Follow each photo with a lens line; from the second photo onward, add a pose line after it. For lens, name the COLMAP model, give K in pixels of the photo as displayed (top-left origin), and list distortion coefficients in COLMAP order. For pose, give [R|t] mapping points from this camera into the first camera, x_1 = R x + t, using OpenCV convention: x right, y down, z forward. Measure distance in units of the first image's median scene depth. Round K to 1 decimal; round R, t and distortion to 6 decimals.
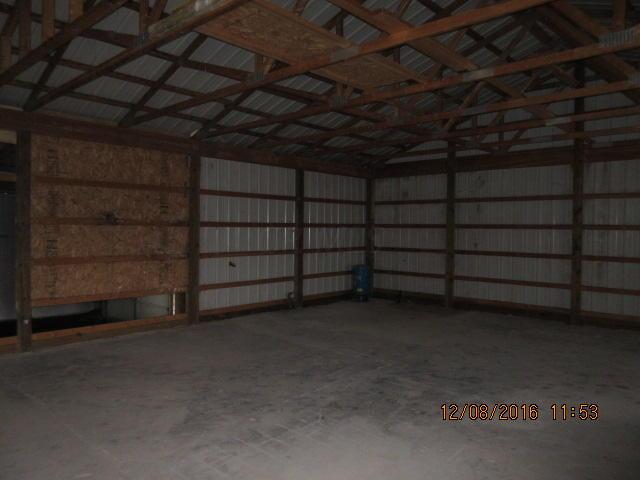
lens RADIAL K [[475.0, 0, 320.0], [0, 475.0, 240.0], [0, 0, 1]] dist [-0.004655, -0.001910]
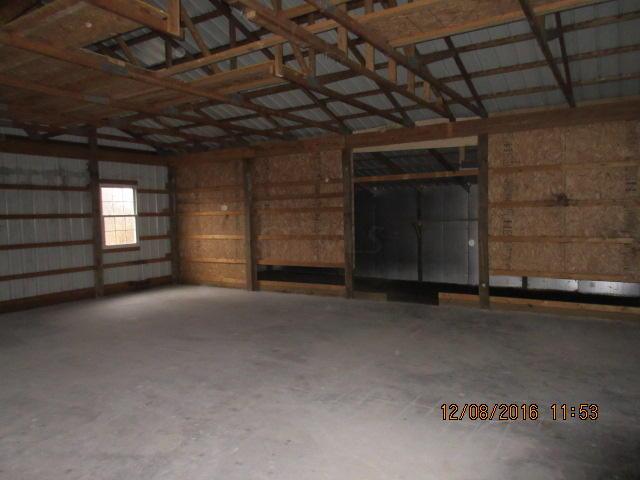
lens RADIAL K [[475.0, 0, 320.0], [0, 475.0, 240.0], [0, 0, 1]] dist [-0.004655, -0.001910]
pose [[0.182676, 0.038947, -0.982401, 0.766804], [0.001708, 0.999201, 0.039930, -0.000224], [0.983172, -0.008972, 0.182464, 0.486867]]
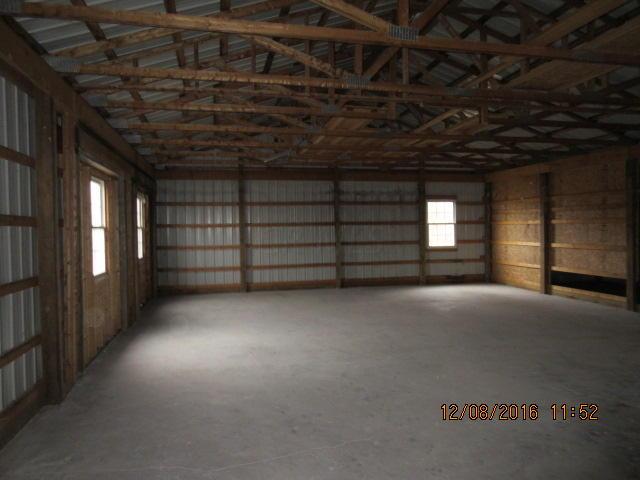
lens RADIAL K [[475.0, 0, 320.0], [0, 475.0, 240.0], [0, 0, 1]] dist [-0.004655, -0.001910]
pose [[-0.569369, 0.020564, -0.821825, 1.225309], [-0.017290, 0.999166, 0.036980, -0.021664], [0.821900, 0.035265, -0.568539, 1.066081]]
